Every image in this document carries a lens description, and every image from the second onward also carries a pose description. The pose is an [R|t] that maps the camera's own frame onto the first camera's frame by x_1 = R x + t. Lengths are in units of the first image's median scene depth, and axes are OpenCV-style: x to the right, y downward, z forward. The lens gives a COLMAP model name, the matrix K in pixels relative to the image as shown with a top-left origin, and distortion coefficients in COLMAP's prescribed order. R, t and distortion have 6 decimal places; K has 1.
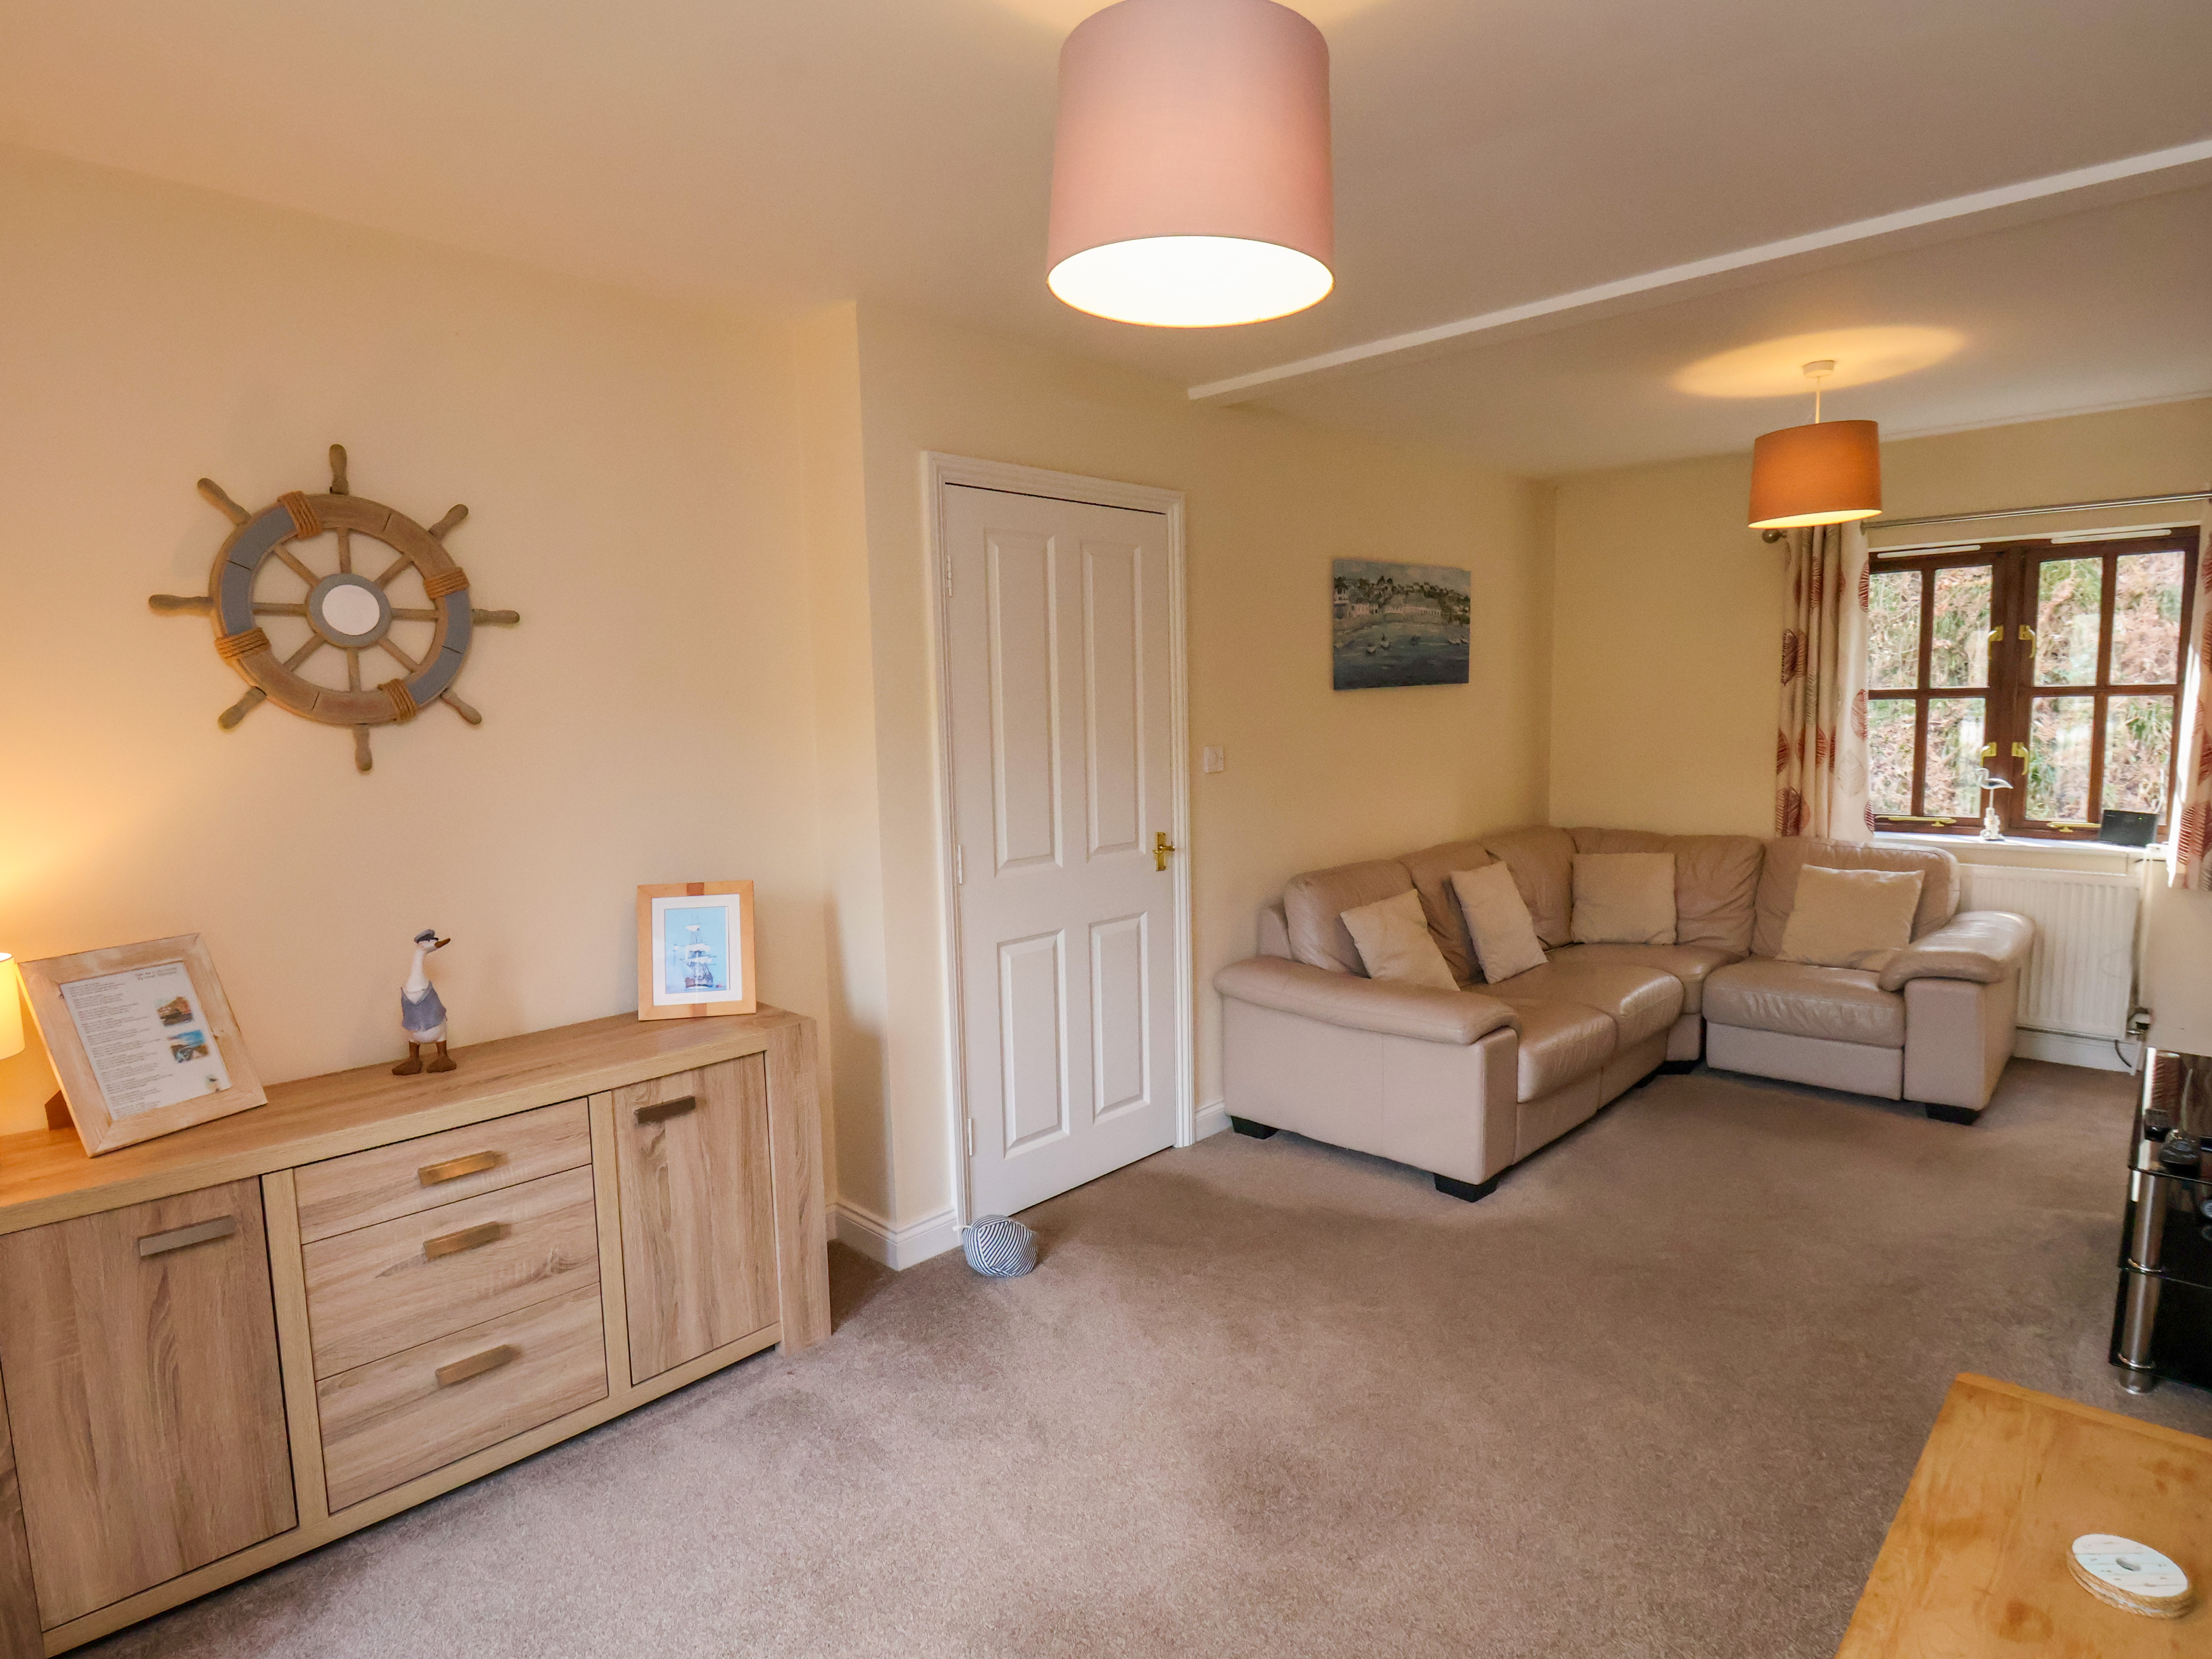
lens RADIAL K [[1168.8, 0, 1114.4], [0, 1168.8, 835.2], [0, 0, 1]] dist [0.010284, -0.017250]
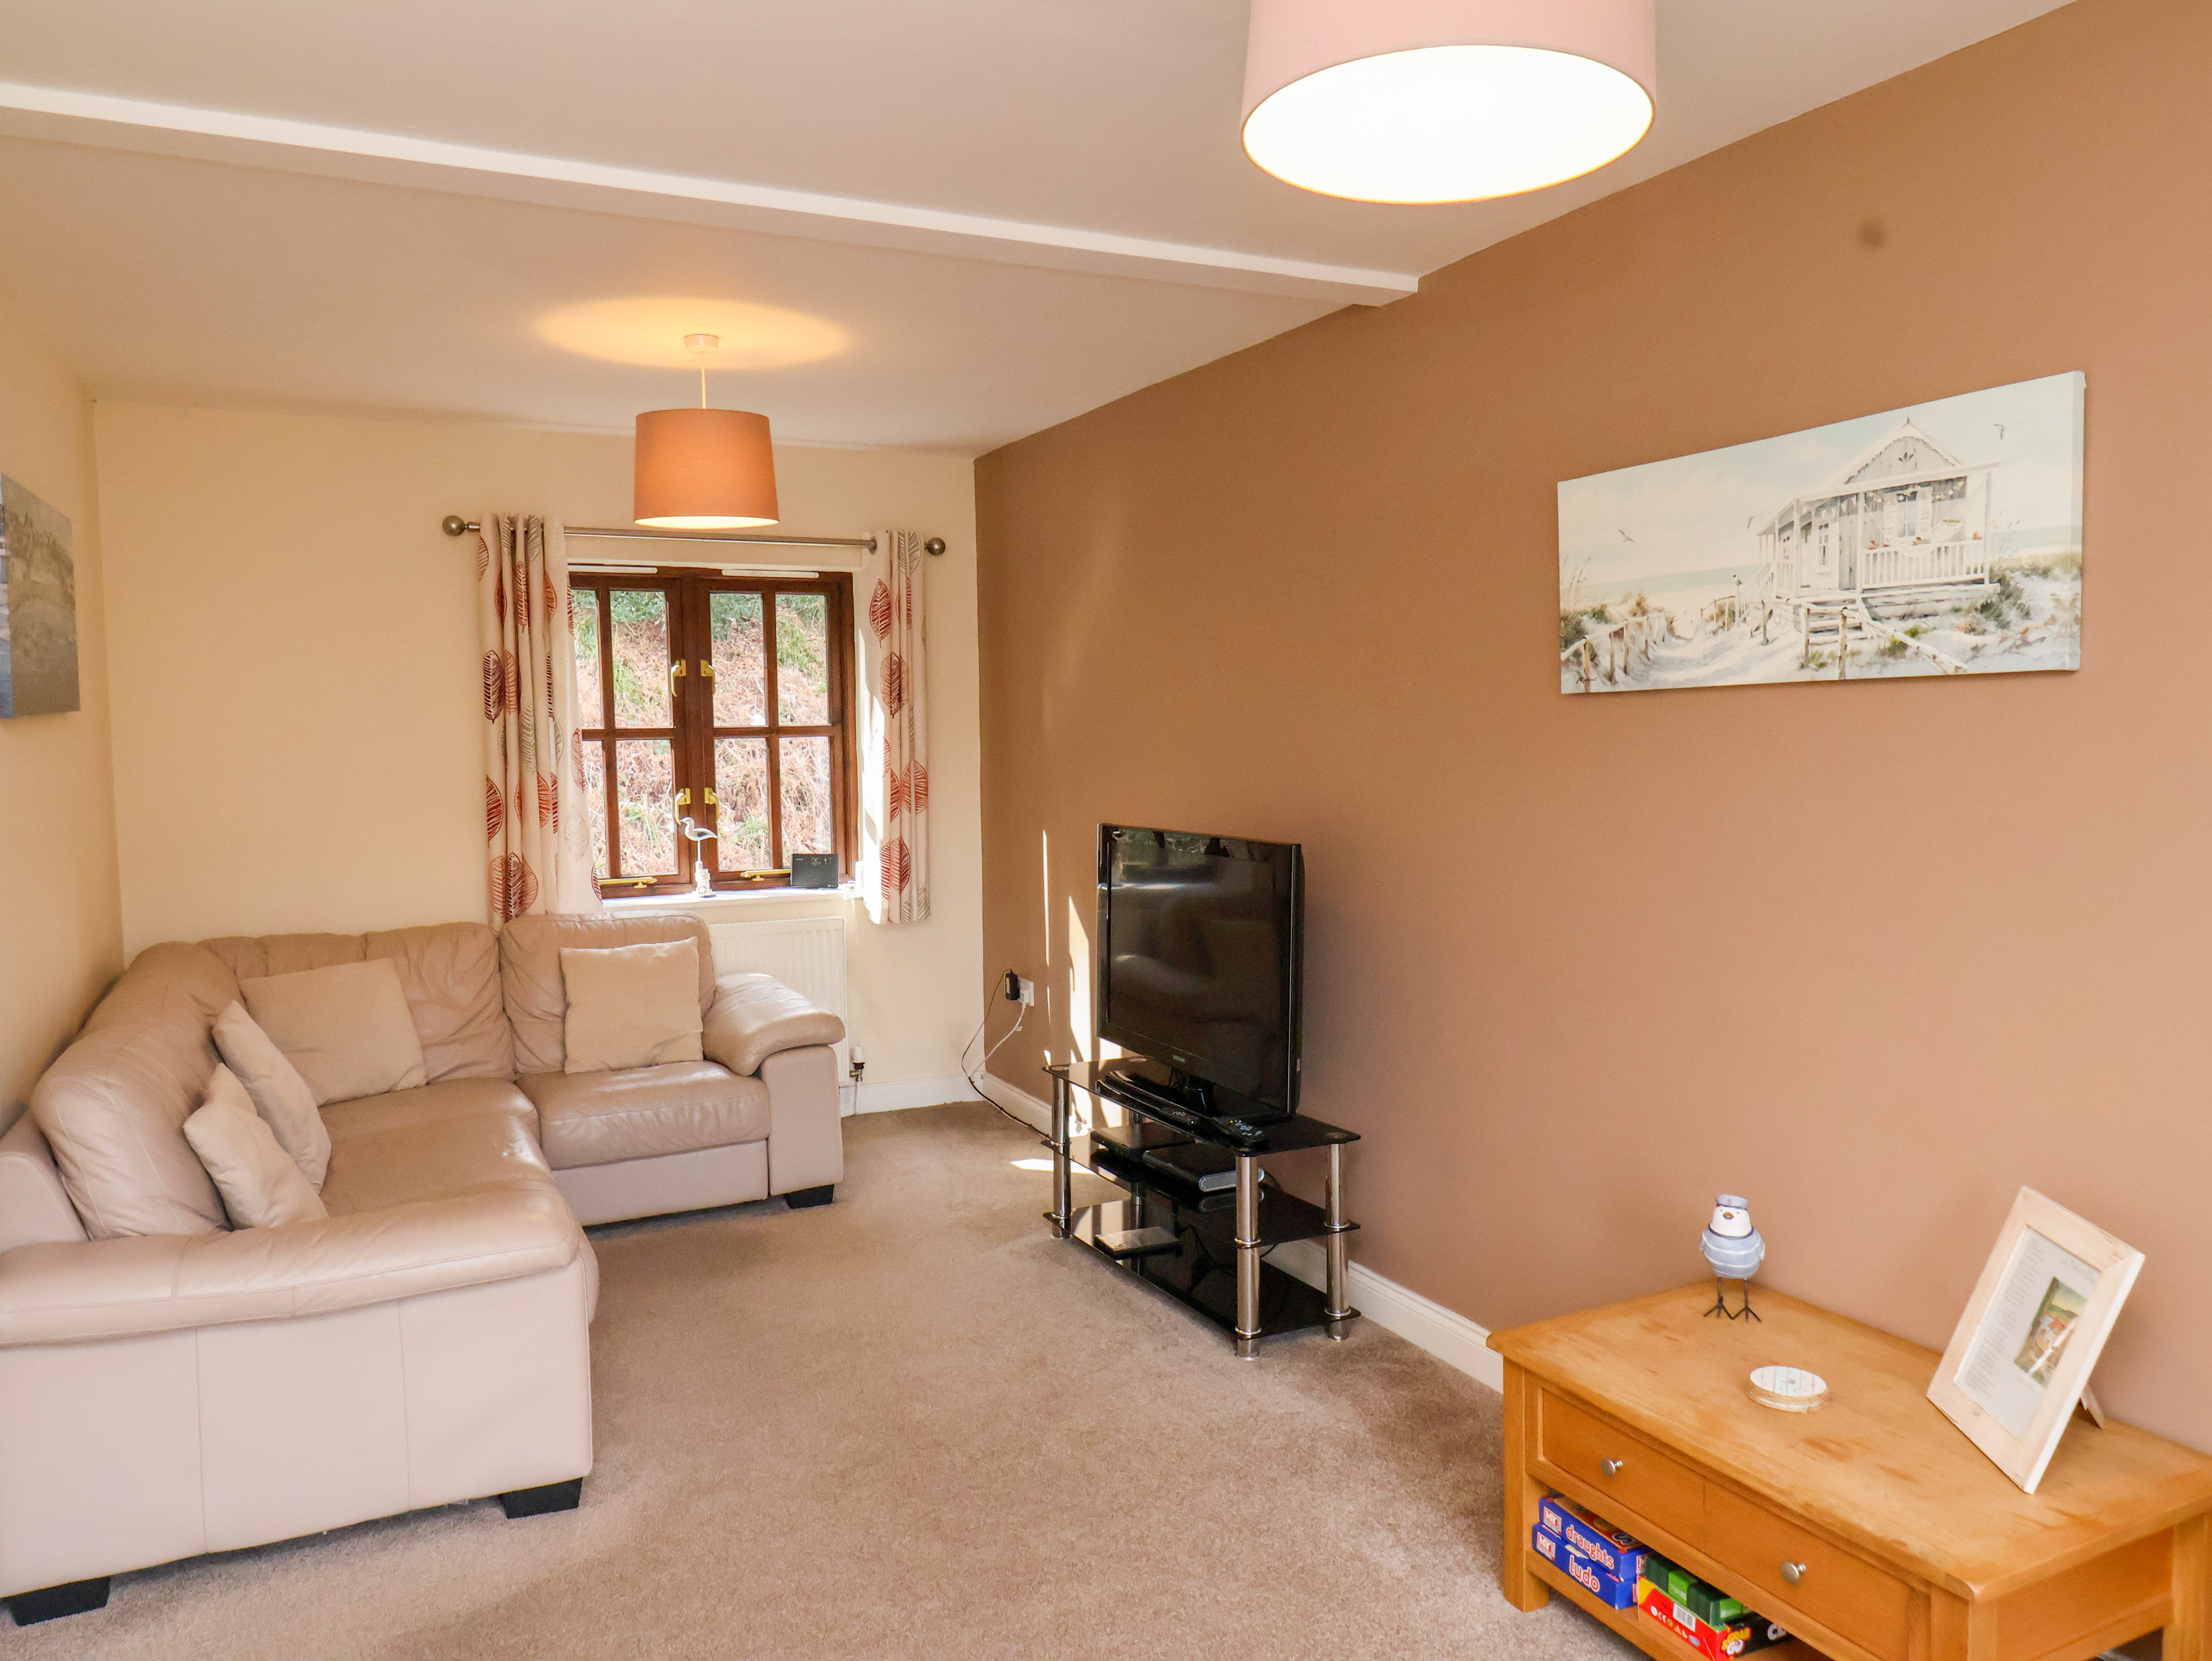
lens RADIAL K [[1539.5, 0, 1216.3], [0, 1539.5, 829.7], [0, 0, 1]] dist [-0.000779, -0.001027]
pose [[0.355350, -0.049893, 0.933401, -0.216526], [0.109876, 0.993881, 0.011295, -0.017814], [-0.928253, 0.098545, 0.358657, 0.210315]]
